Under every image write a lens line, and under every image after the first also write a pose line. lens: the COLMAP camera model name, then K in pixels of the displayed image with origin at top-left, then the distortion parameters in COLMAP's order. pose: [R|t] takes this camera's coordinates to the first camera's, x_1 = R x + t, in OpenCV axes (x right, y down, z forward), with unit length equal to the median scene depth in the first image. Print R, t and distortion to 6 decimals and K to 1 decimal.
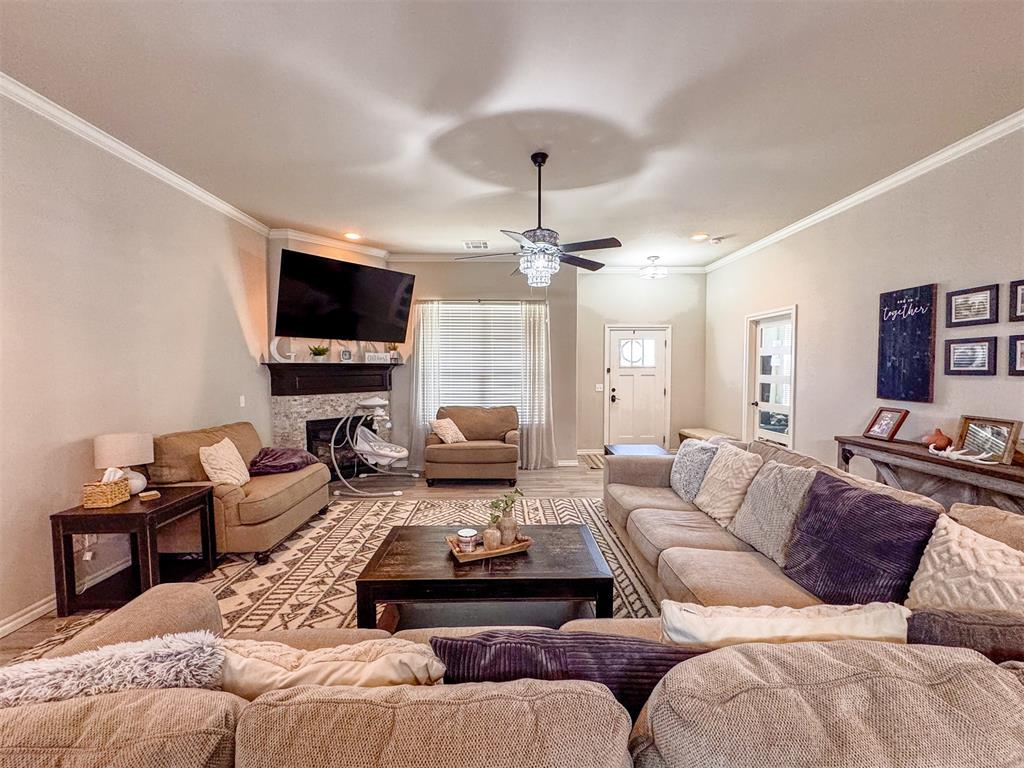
lens RADIAL K [[412.7, 0, 510.7], [0, 412.7, 383.4], [0, 0, 1]] dist [-0.002386, 0.000571]
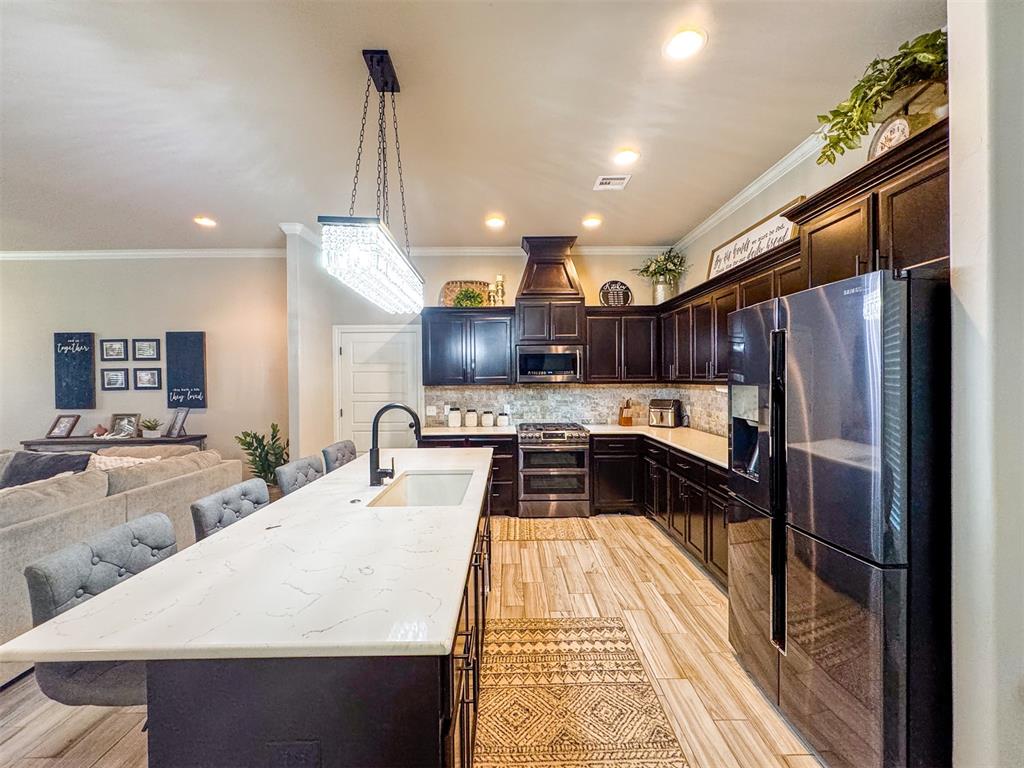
lens RADIAL K [[412.7, 0, 510.7], [0, 412.7, 383.4], [0, 0, 1]] dist [-0.002386, 0.000571]
pose [[0.007838, -0.004080, 0.999961, -0.404505], [0.052190, 0.998630, 0.003666, 0.021796], [-0.998606, 0.052159, 0.008040, -0.454544]]
